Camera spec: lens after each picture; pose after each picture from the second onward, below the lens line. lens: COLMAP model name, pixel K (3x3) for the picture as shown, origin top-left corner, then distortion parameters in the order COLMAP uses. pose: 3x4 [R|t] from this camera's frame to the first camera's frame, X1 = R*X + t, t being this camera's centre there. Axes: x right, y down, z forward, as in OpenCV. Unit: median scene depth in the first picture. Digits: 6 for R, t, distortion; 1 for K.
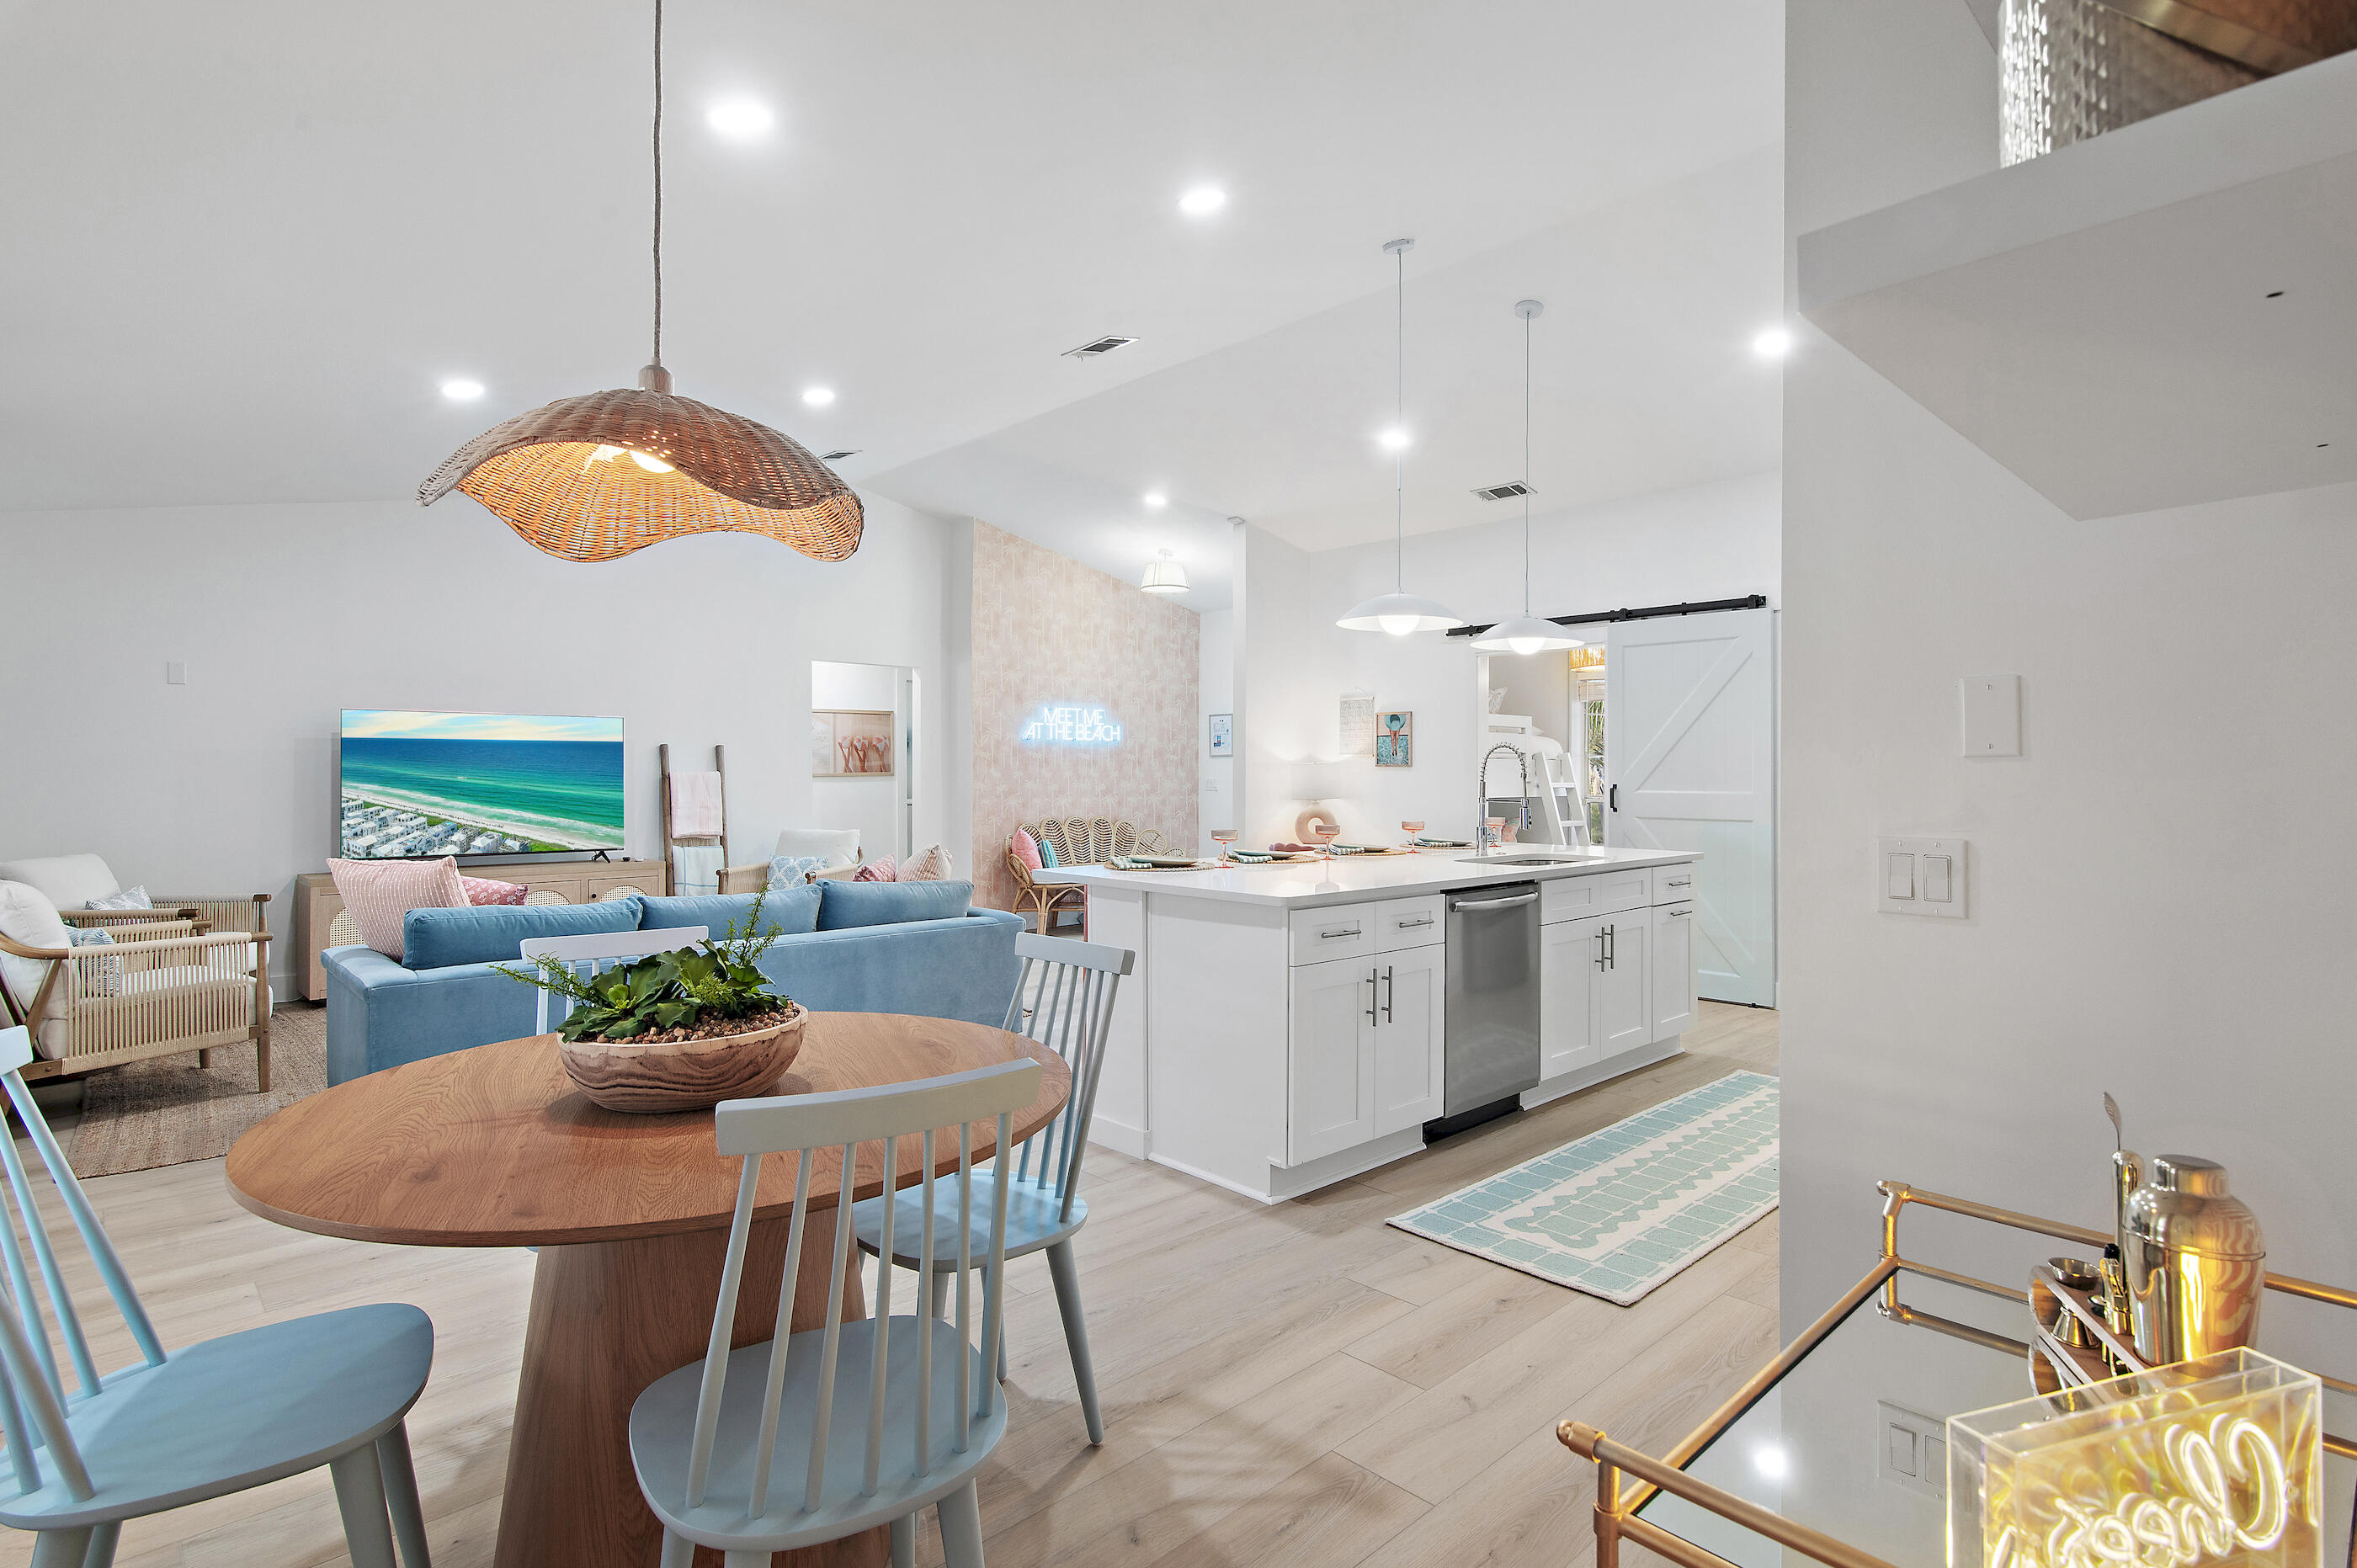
lens RADIAL K [[1216.7, 0, 1184.2], [0, 1216.7, 785.7], [0, 0, 1]] dist [0.019015, -0.005229]
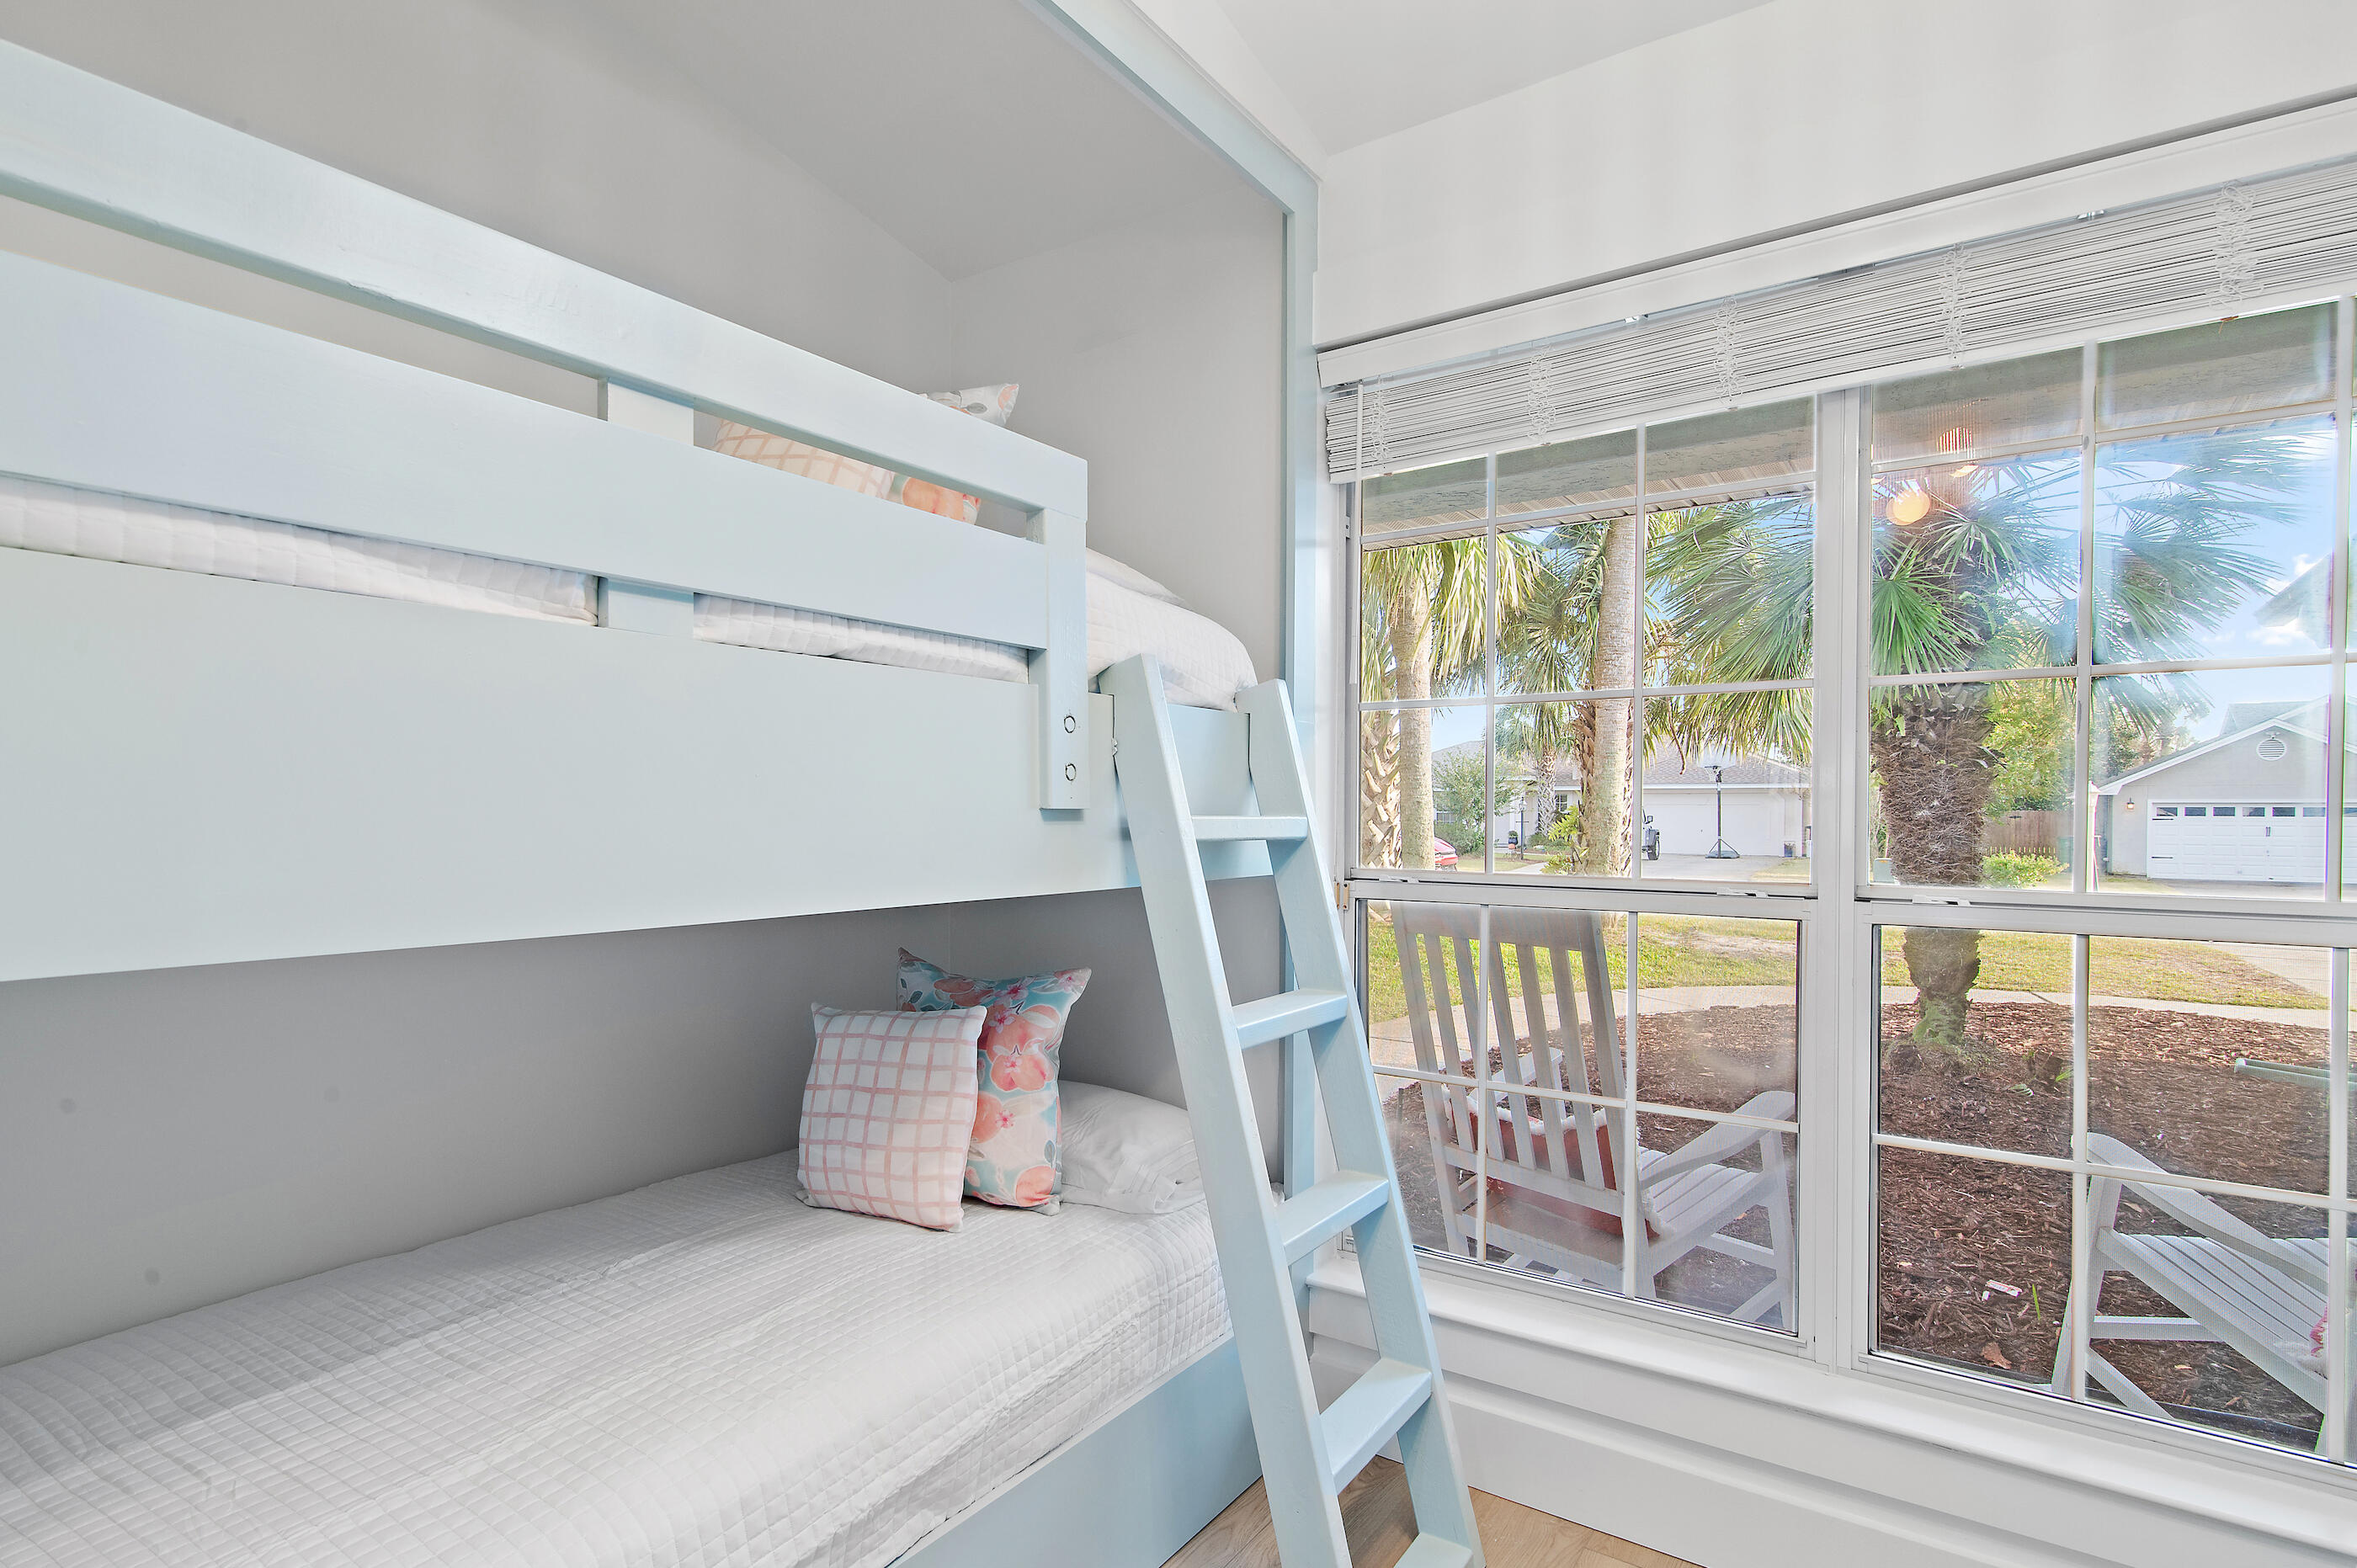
lens RADIAL K [[1216.7, 0, 1176.9], [0, 1216.7, 849.7], [0, 0, 1]] dist [0.019015, -0.005229]
pose [[0.979716, -0.008000, 0.200234, 0.348397], [0.004360, 0.999817, 0.018618, -0.000689], [-0.200346, -0.017367, 0.979571, 1.084239]]
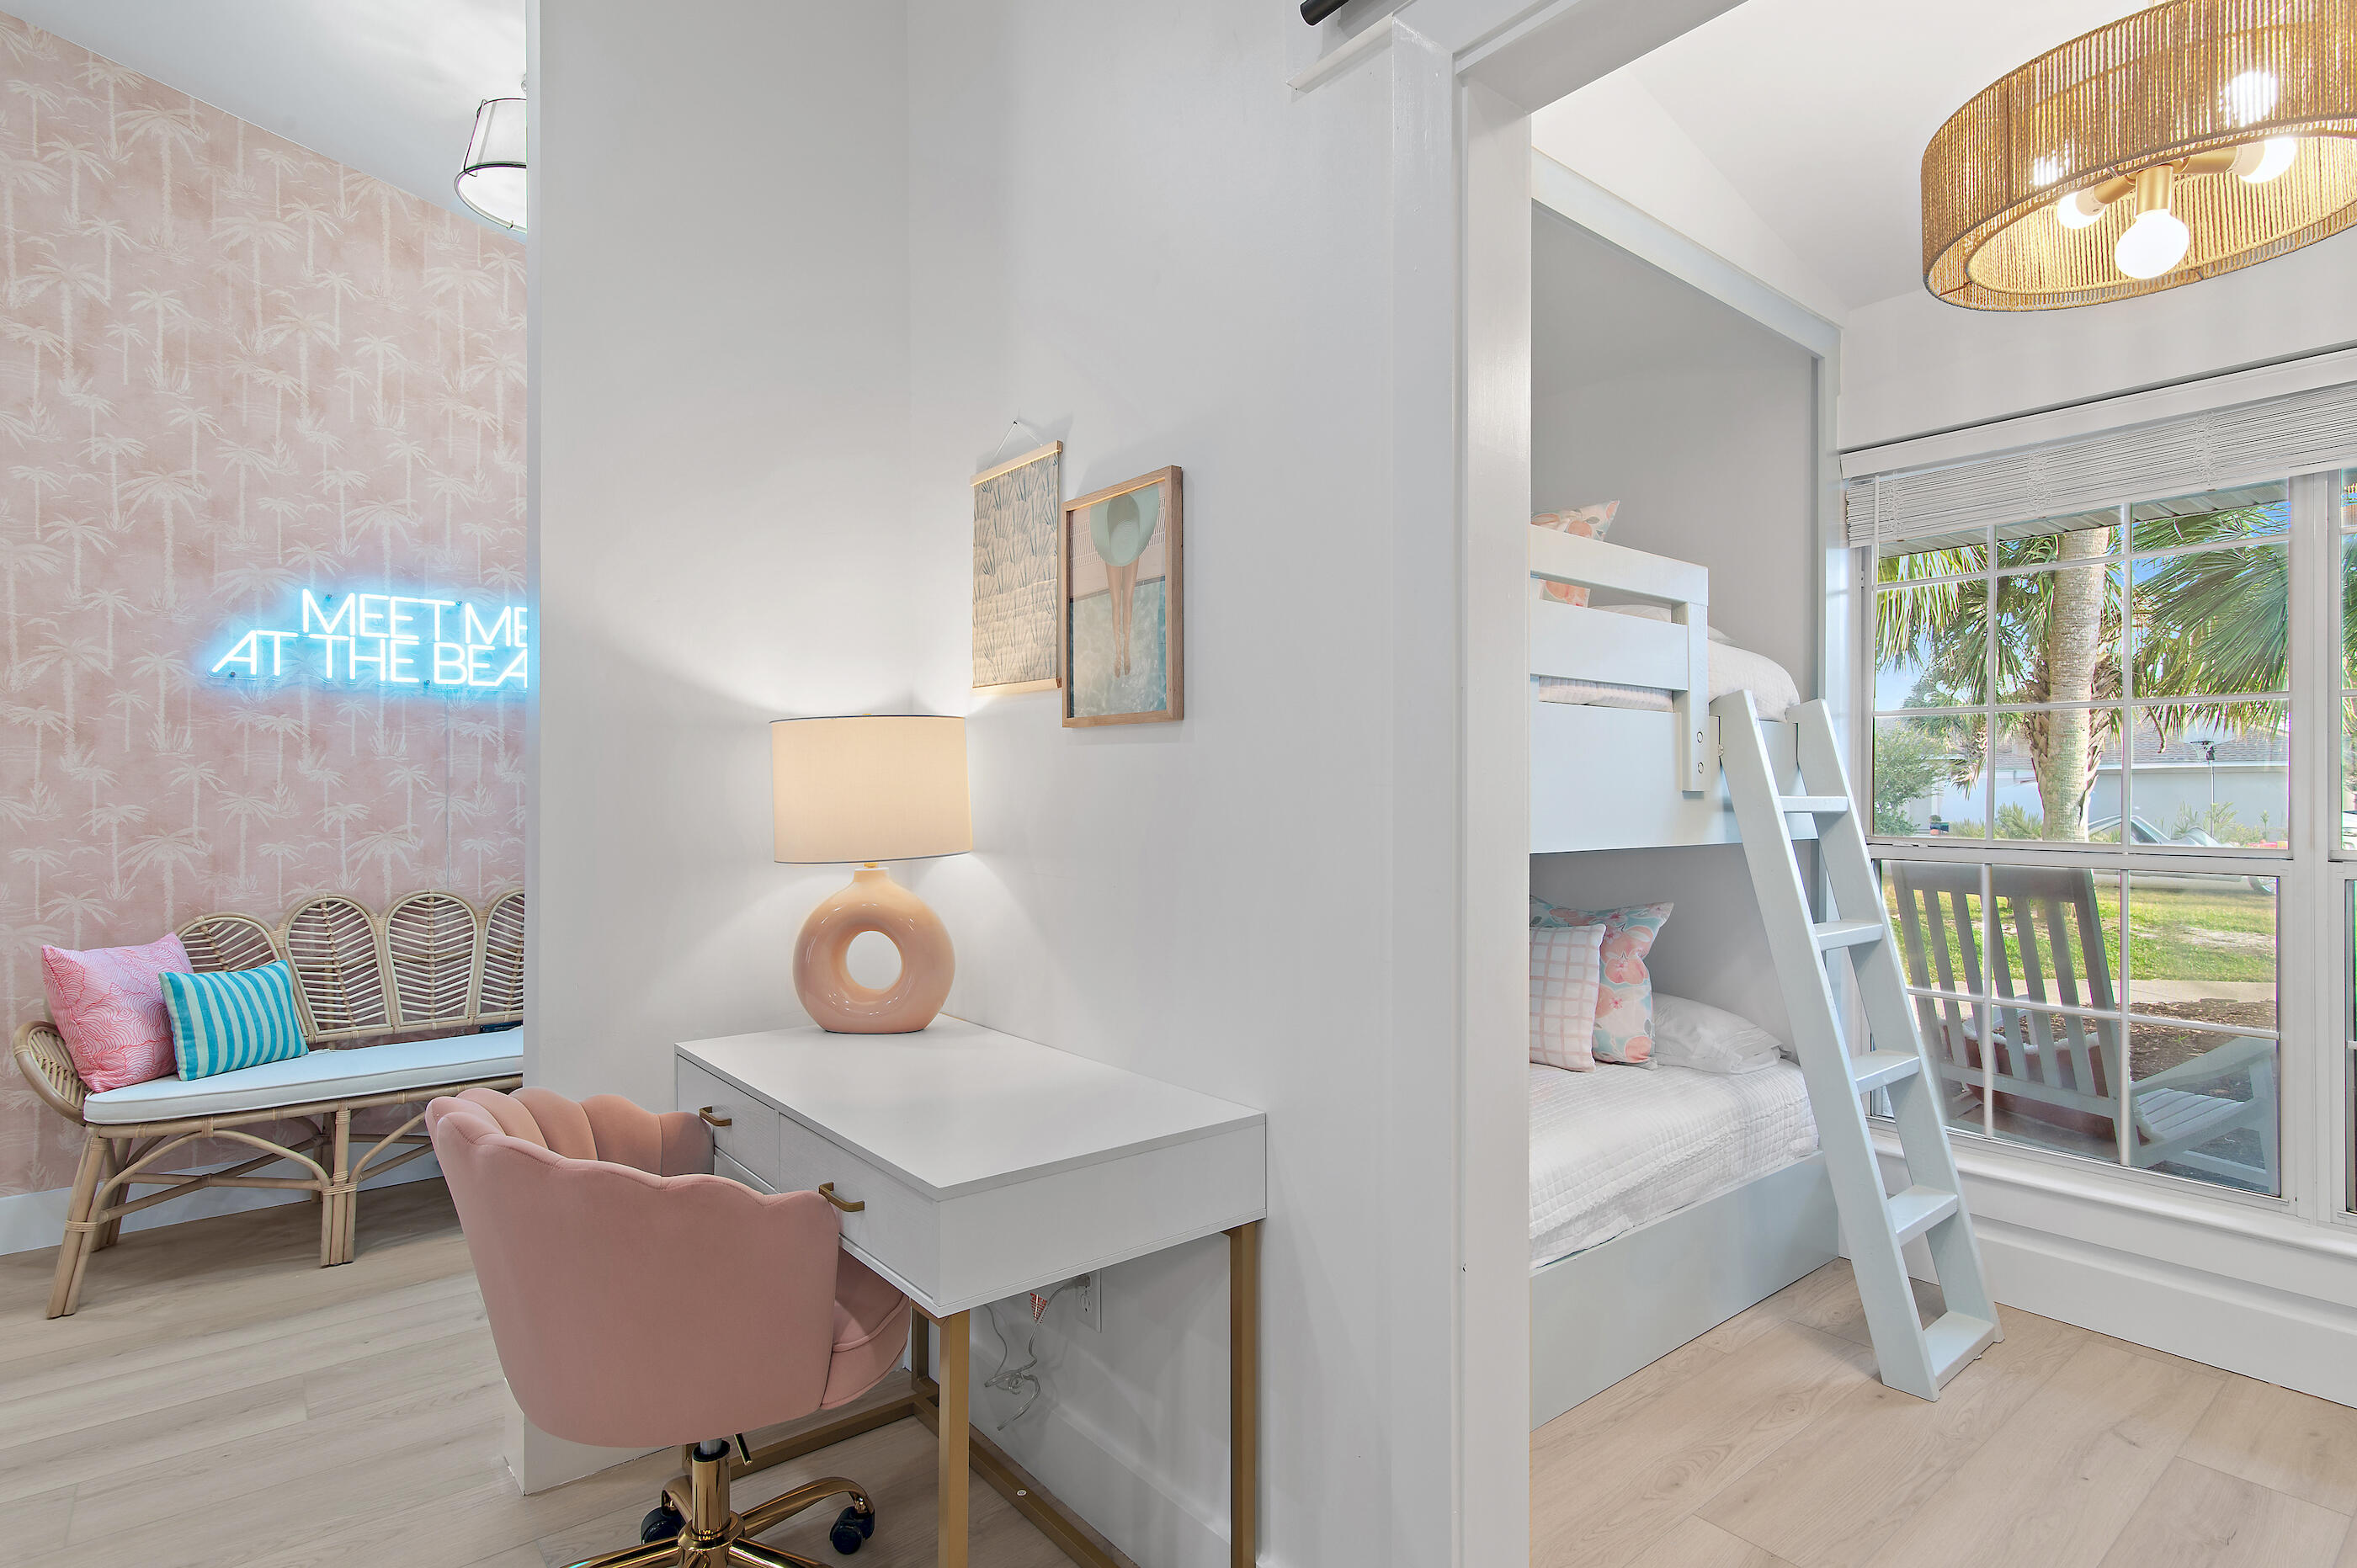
lens RADIAL K [[1216.7, 0, 1169.7], [0, 1216.7, 797.5], [0, 0, 1]] dist [0.019015, -0.005229]
pose [[0.996489, -0.001077, -0.083712, 0.243156], [0.000245, 0.999950, -0.009951, 0.001342], [0.083718, 0.009895, 0.996440, 0.932734]]
